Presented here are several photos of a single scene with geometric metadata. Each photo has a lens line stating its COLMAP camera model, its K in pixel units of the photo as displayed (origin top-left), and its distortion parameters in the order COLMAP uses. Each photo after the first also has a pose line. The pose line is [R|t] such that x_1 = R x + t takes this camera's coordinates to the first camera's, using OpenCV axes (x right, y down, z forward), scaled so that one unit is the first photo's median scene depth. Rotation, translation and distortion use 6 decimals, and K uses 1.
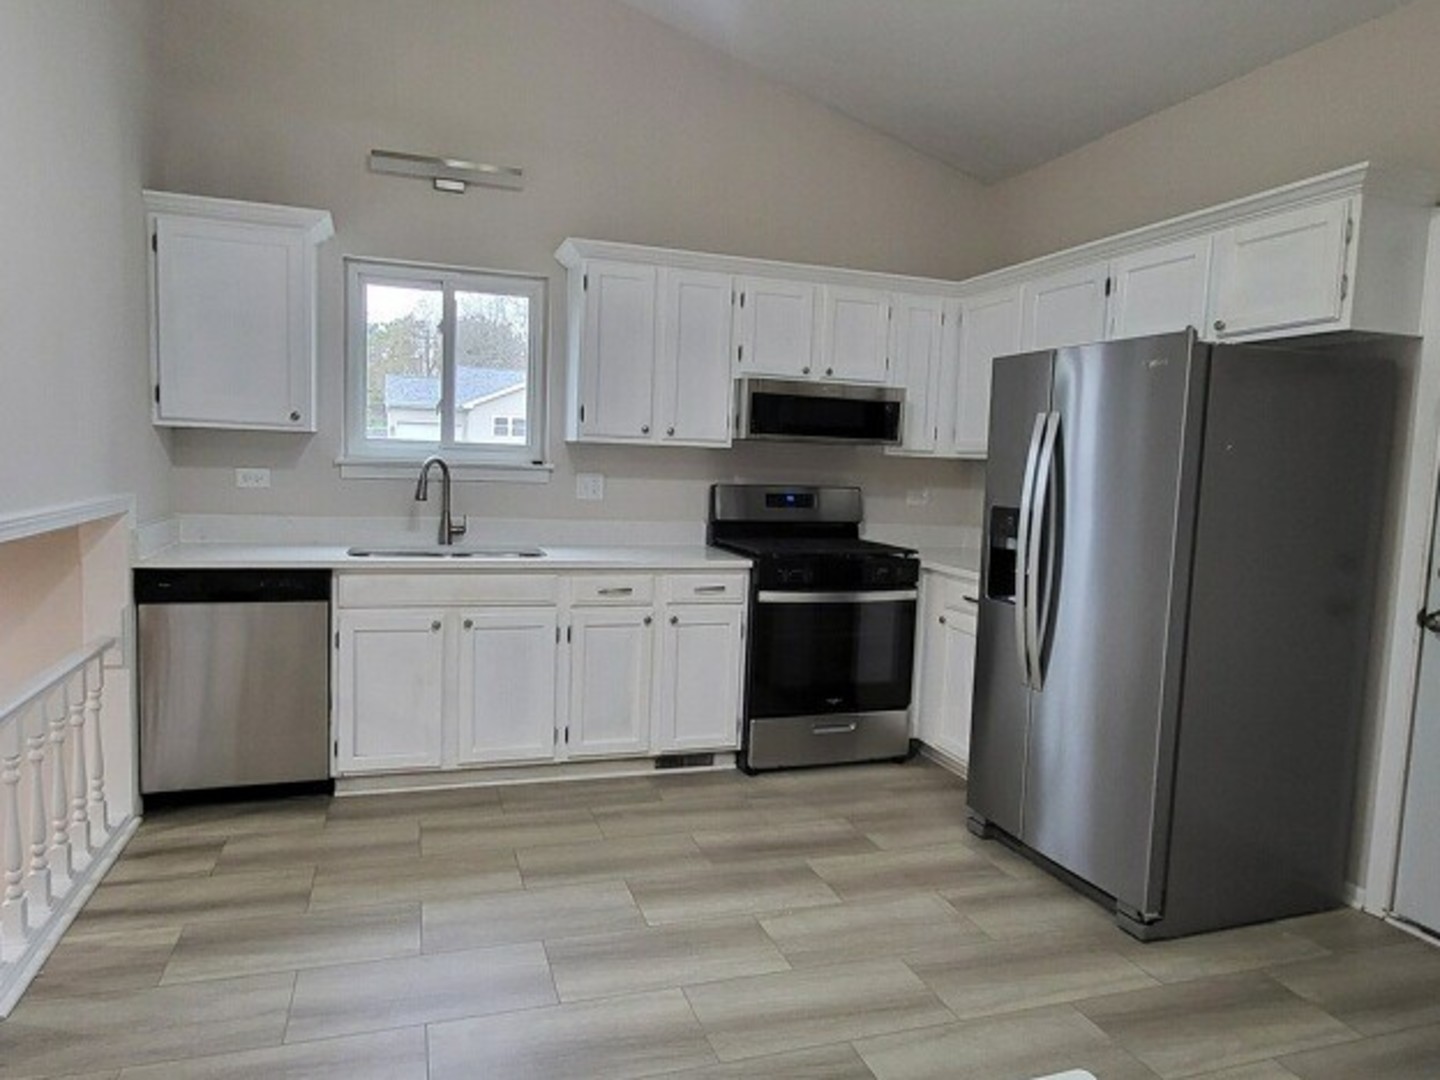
lens RADIAL K [[910.6, 0, 720.0], [0, 910.6, 540.0], [0, 0, 1]] dist [0.002349, 0.001361]
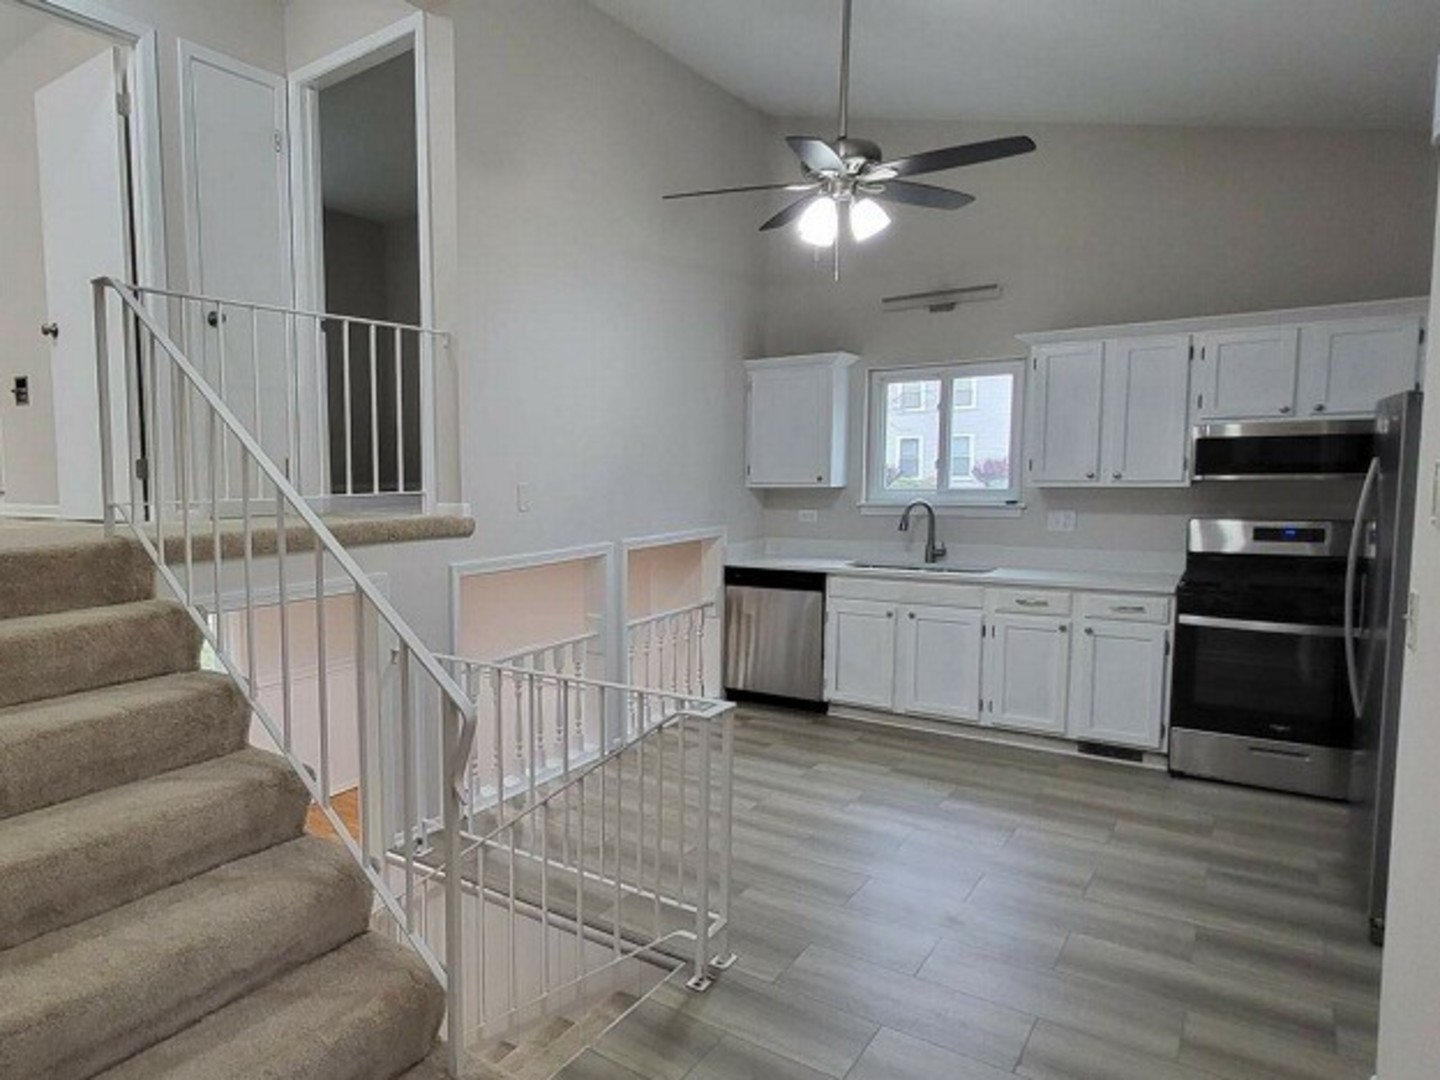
lens RADIAL K [[1069.5, 0, 720.0], [0, 1069.5, 540.0], [0, 0, 1]] dist [0.001704, 0.001121]
pose [[0.691418, 0.022840, -0.722094, 0.693313], [-0.040423, 0.999157, -0.007102, -0.004673], [0.721323, 0.034100, 0.691759, -0.393438]]
